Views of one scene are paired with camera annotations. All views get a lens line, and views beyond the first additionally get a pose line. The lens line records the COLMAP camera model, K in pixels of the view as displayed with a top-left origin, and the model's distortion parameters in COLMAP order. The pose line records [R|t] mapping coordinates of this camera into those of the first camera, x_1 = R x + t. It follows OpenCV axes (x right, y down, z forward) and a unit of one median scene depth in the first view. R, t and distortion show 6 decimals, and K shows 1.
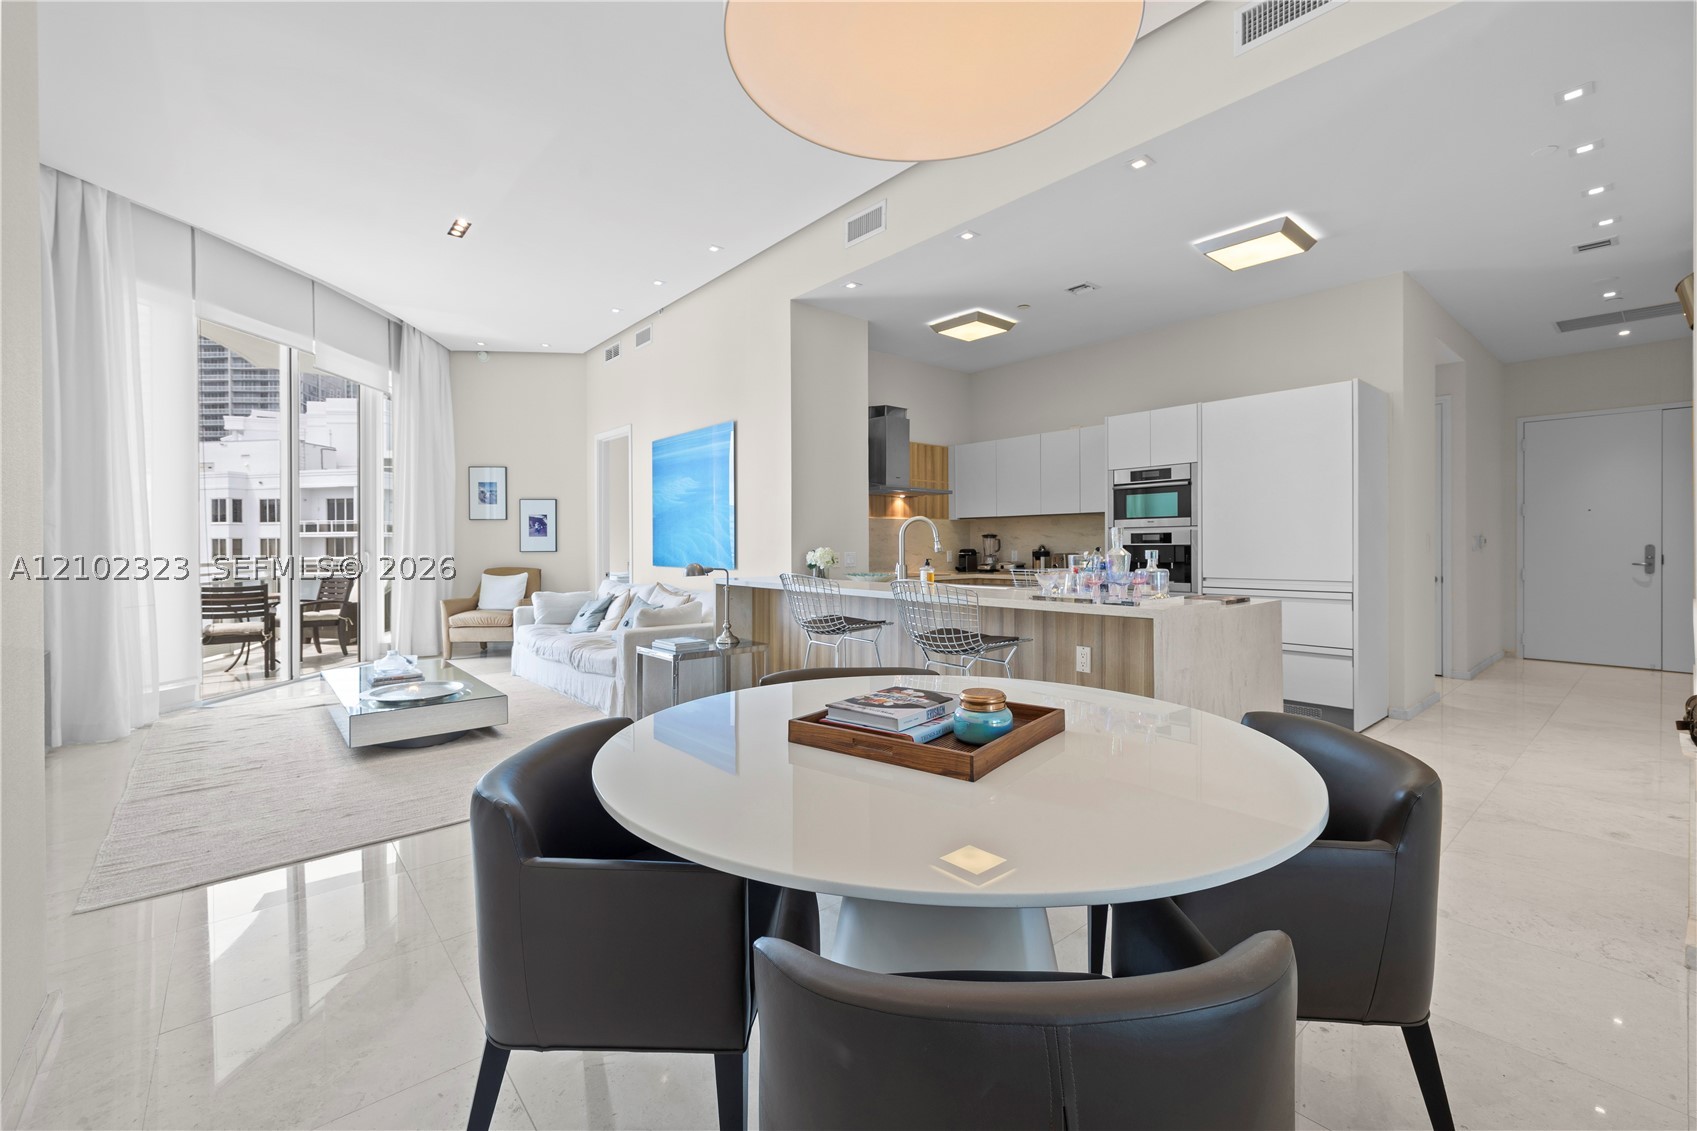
lens RADIAL K [[712.3, 0, 853.0], [0, 712.3, 547.0], [0, 0, 1]] dist [-0.000924, -0.000122]
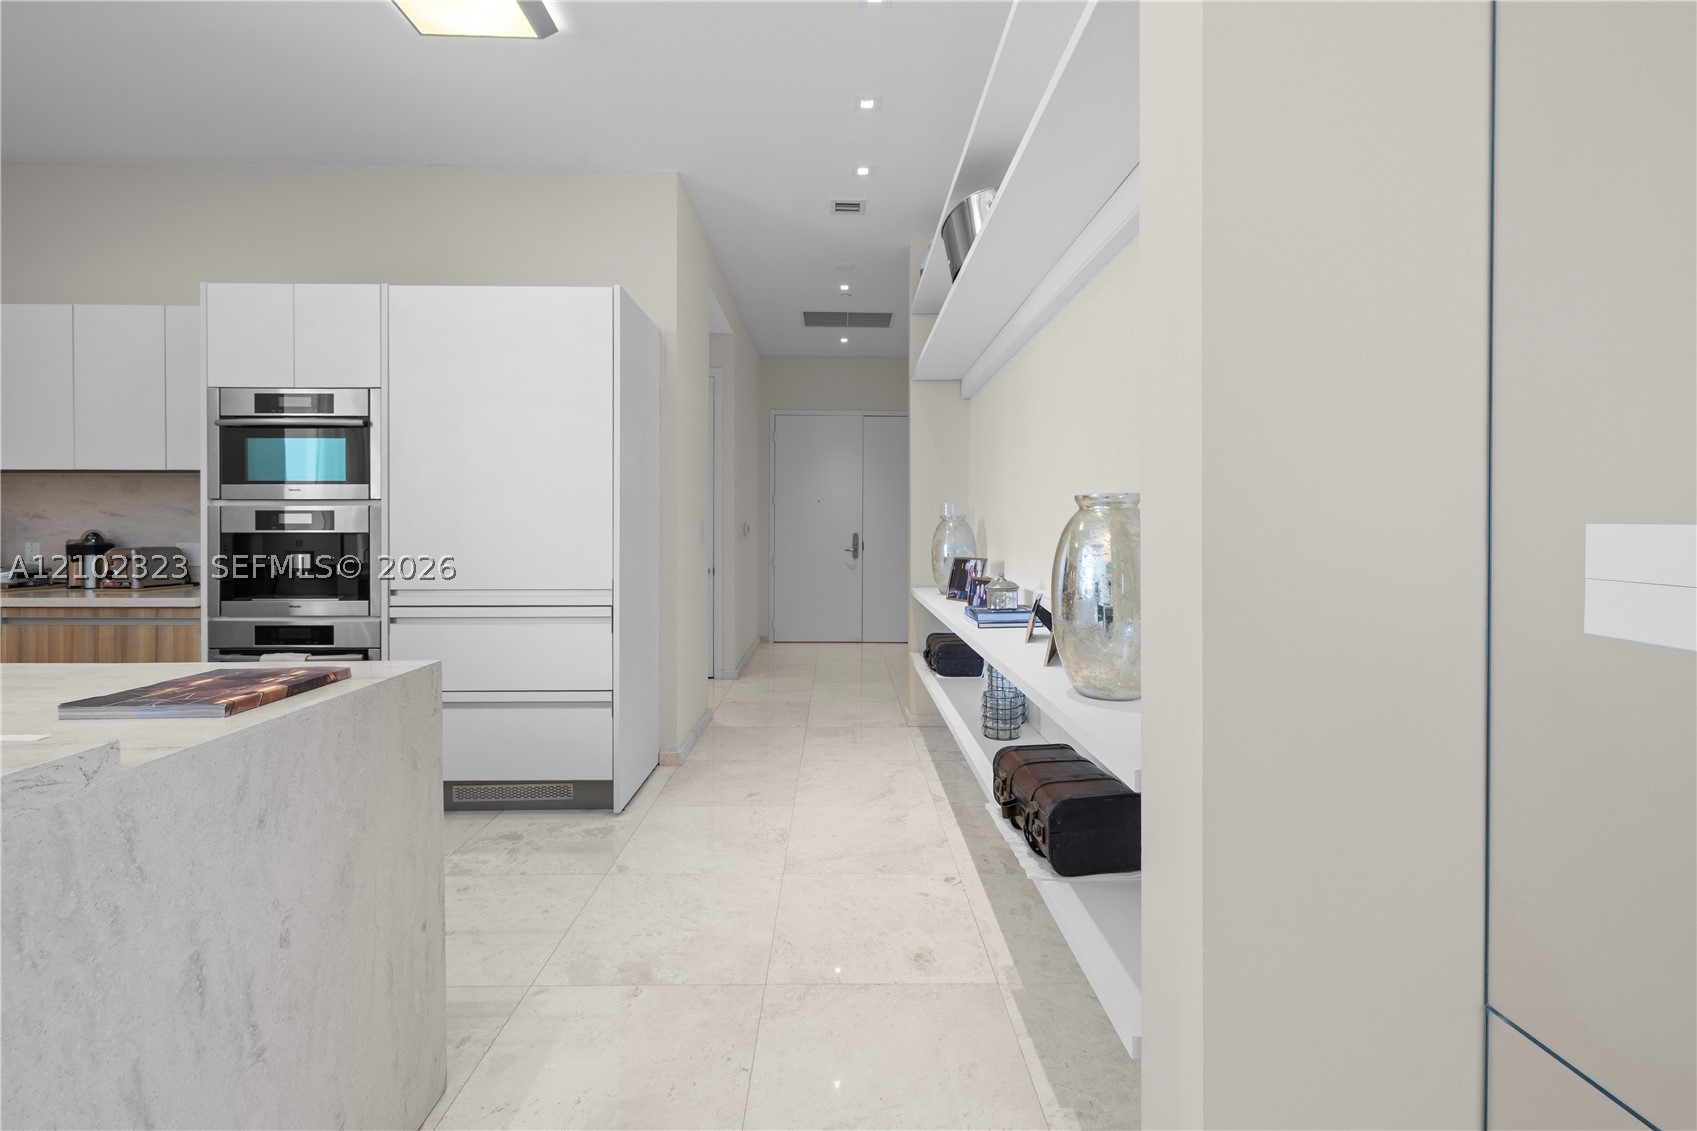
lens RADIAL K [[723.5, 0, 848.0], [0, 723.5, 535.8], [0, 0, 1]] dist [0.002104, 0.000351]
pose [[0.636864, -0.000848, 0.770976, 0.234981], [-0.002738, 0.999991, 0.003361, -0.003180], [-0.770971, -0.004252, 0.636855, 0.292713]]
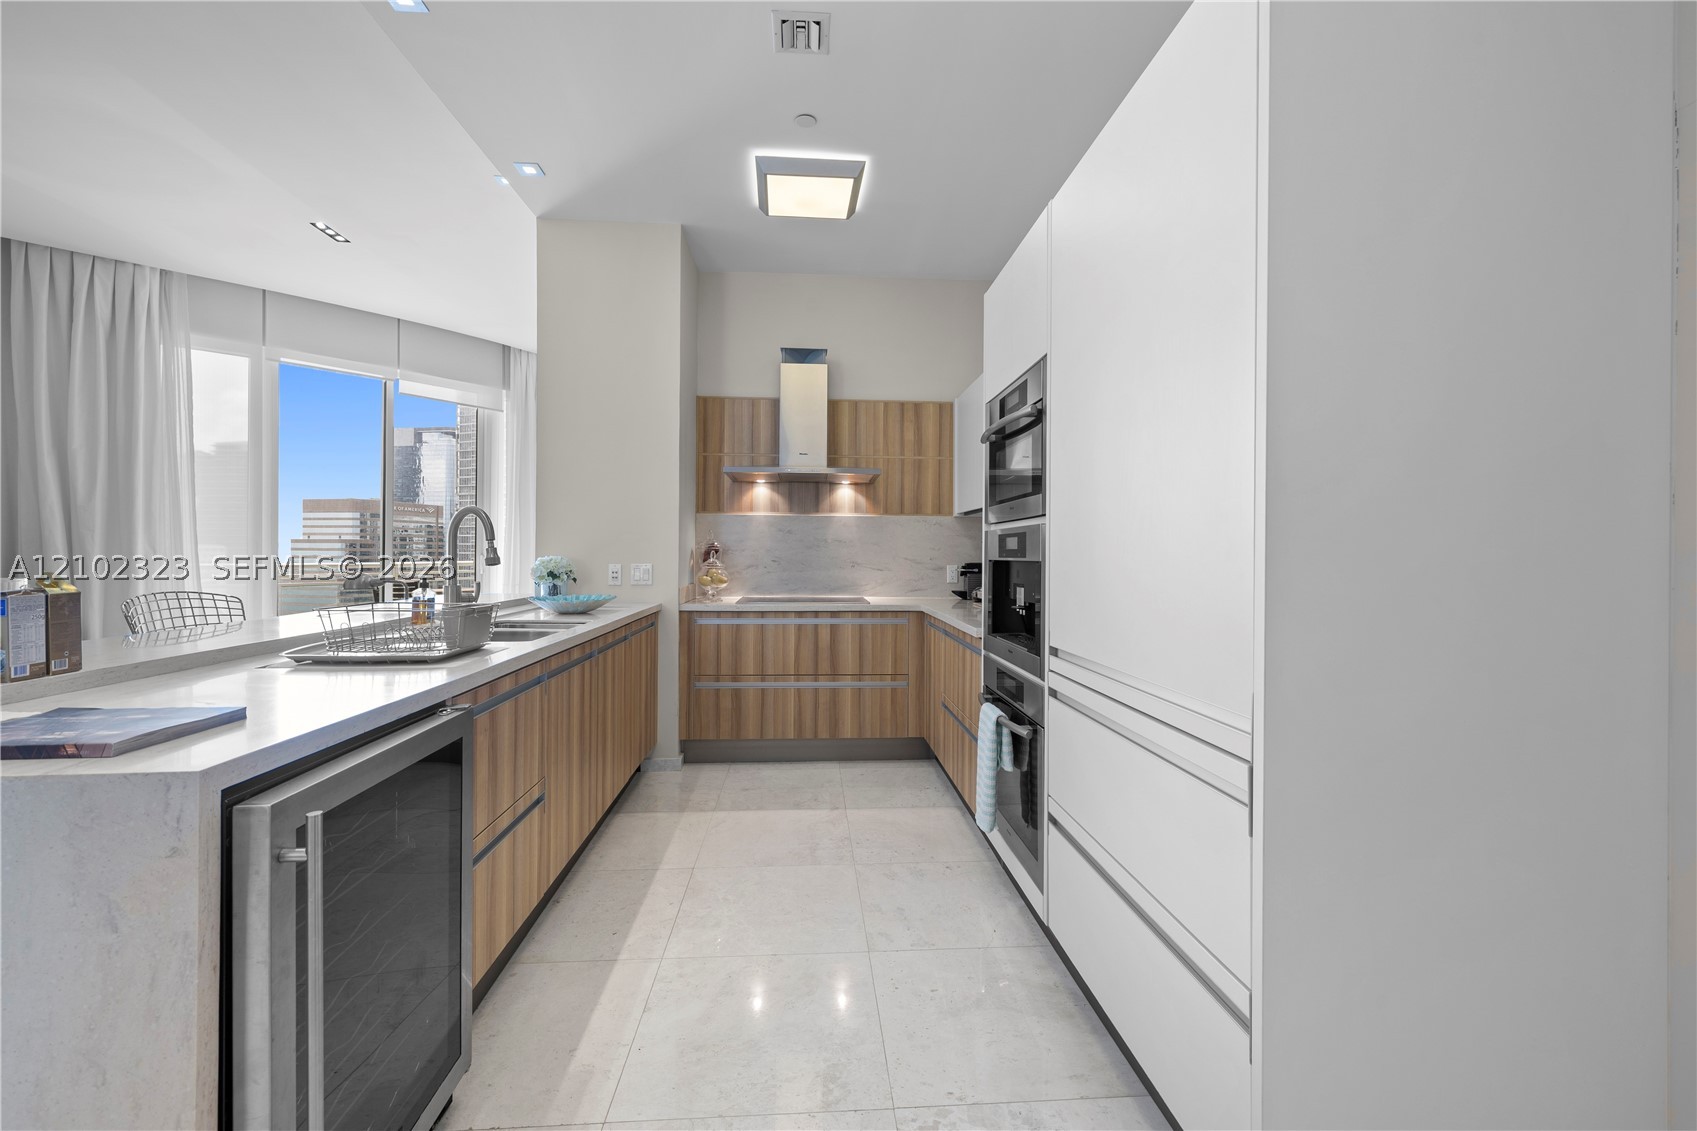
lens RADIAL K [[719.0, 0, 852.8], [0, 719.0, 553.8], [0, 0, 1]] dist [0.002442, 0.000061]
pose [[0.804594, 0.011158, -0.593720, 0.541655], [-0.012330, 0.999922, 0.002083, -0.006183], [0.593697, 0.005644, 0.804669, 0.524924]]
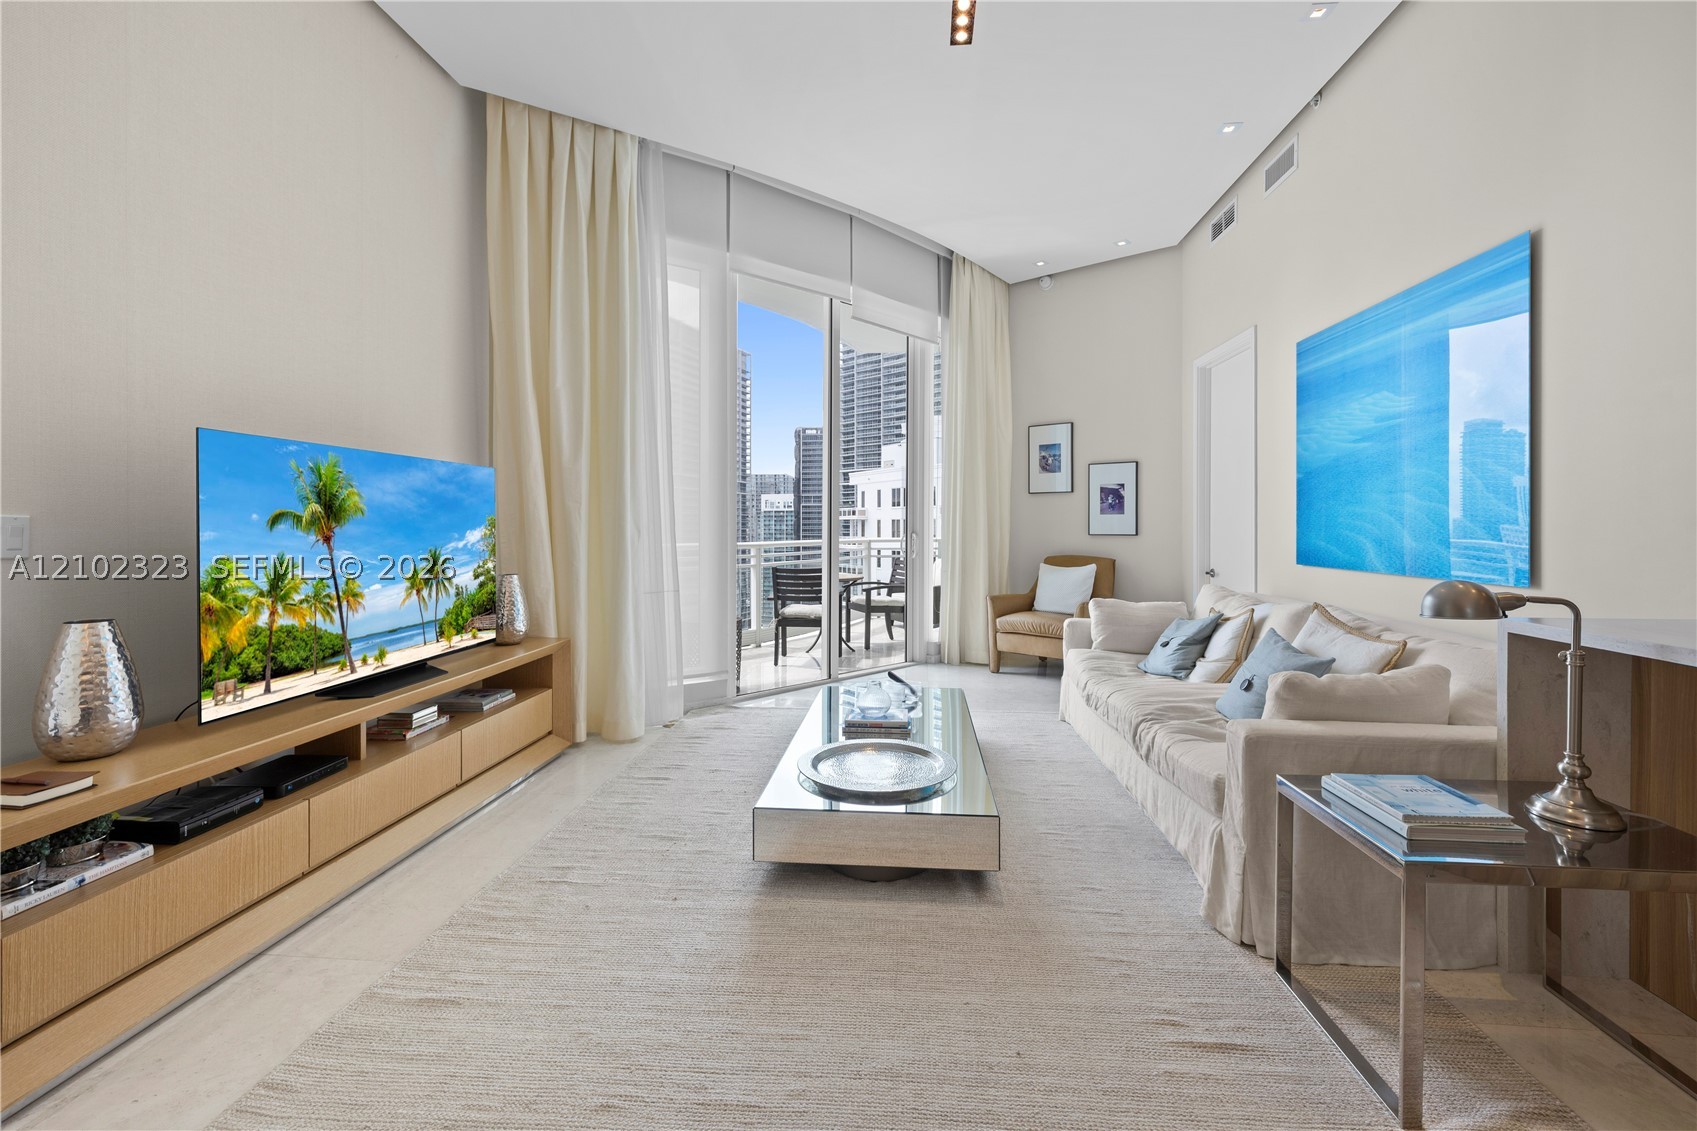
lens RADIAL K [[727.2, 0, 854.9], [0, 727.2, 525.0], [0, 0, 1]] dist [0.001878, 0.000413]
pose [[0.699965, 0.004382, -0.714164, -0.134458], [-0.007332, 0.999973, -0.001051, -0.001883], [0.714140, 0.005972, 0.699978, 0.408895]]
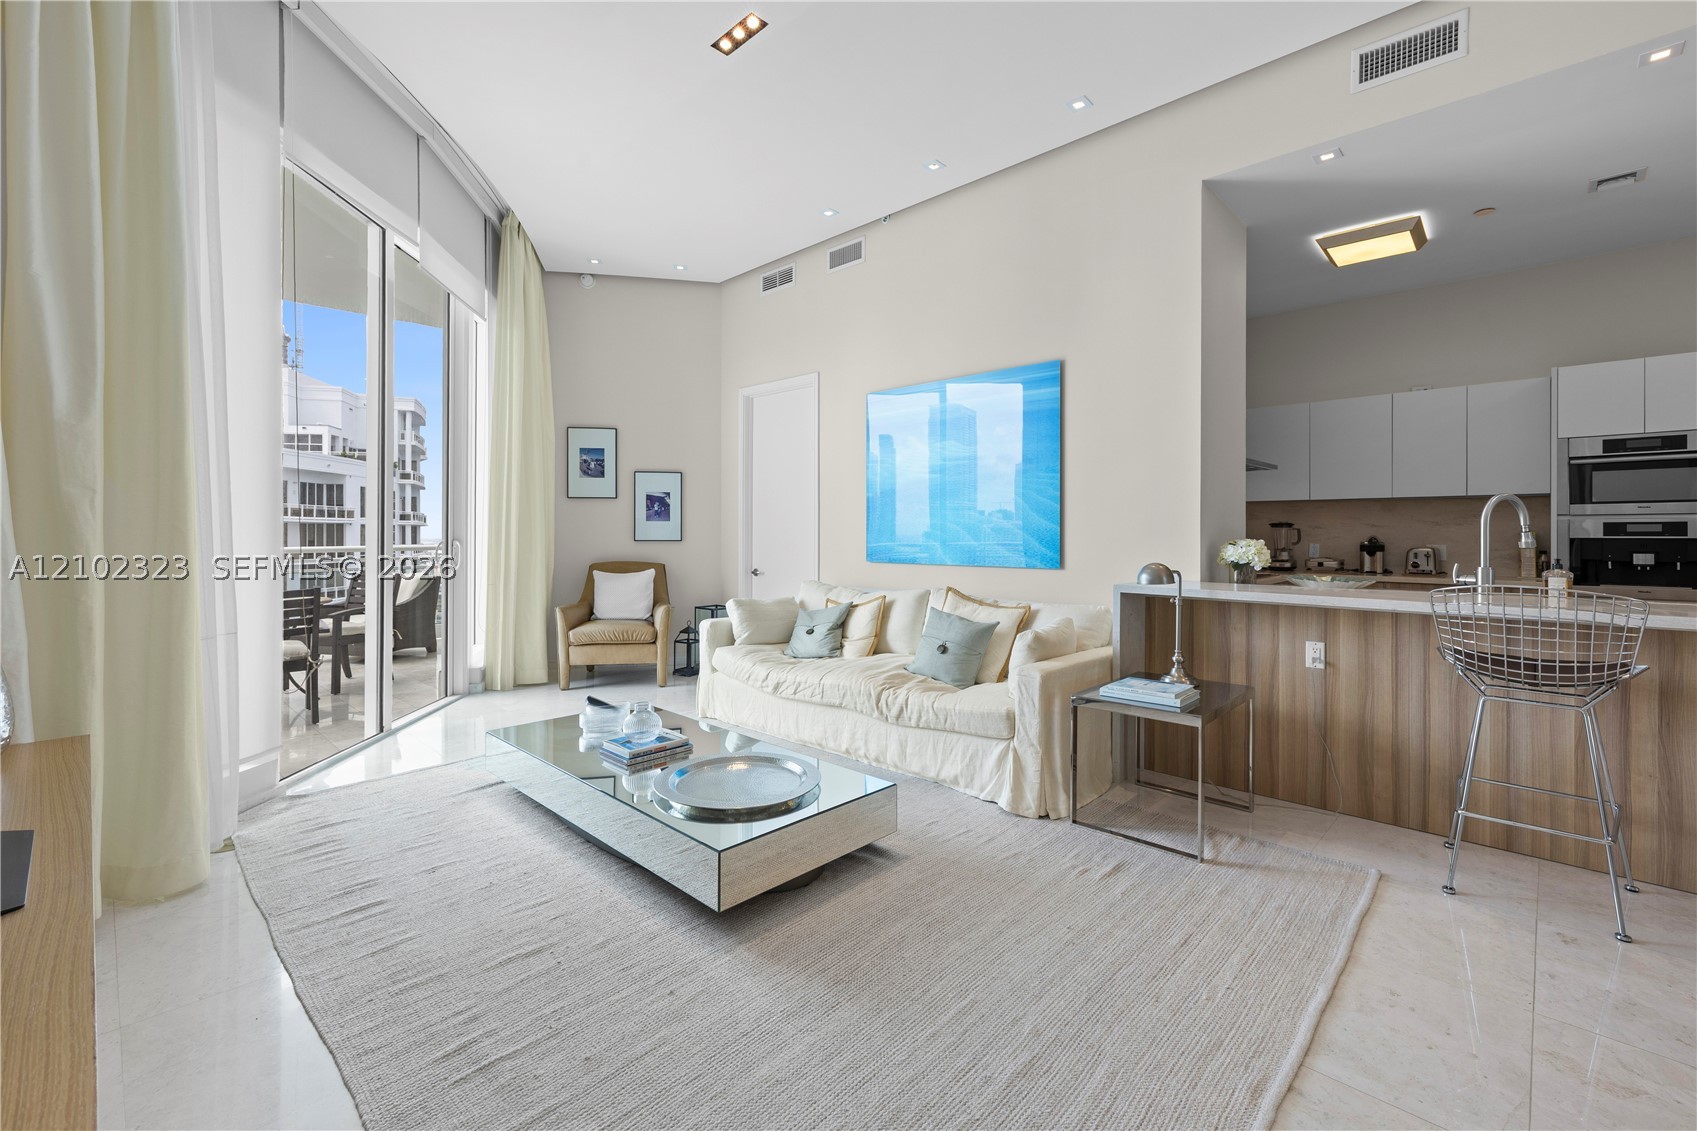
lens RADIAL K [[723.2, 0, 849.9], [0, 723.2, 533.5], [0, 0, 1]] dist [0.000514, 0.000228]
pose [[0.995373, 0.005947, 0.095899, -0.432187], [-0.005694, 0.999980, -0.002918, -0.000615], [-0.095915, 0.002358, 0.995387, 0.293207]]
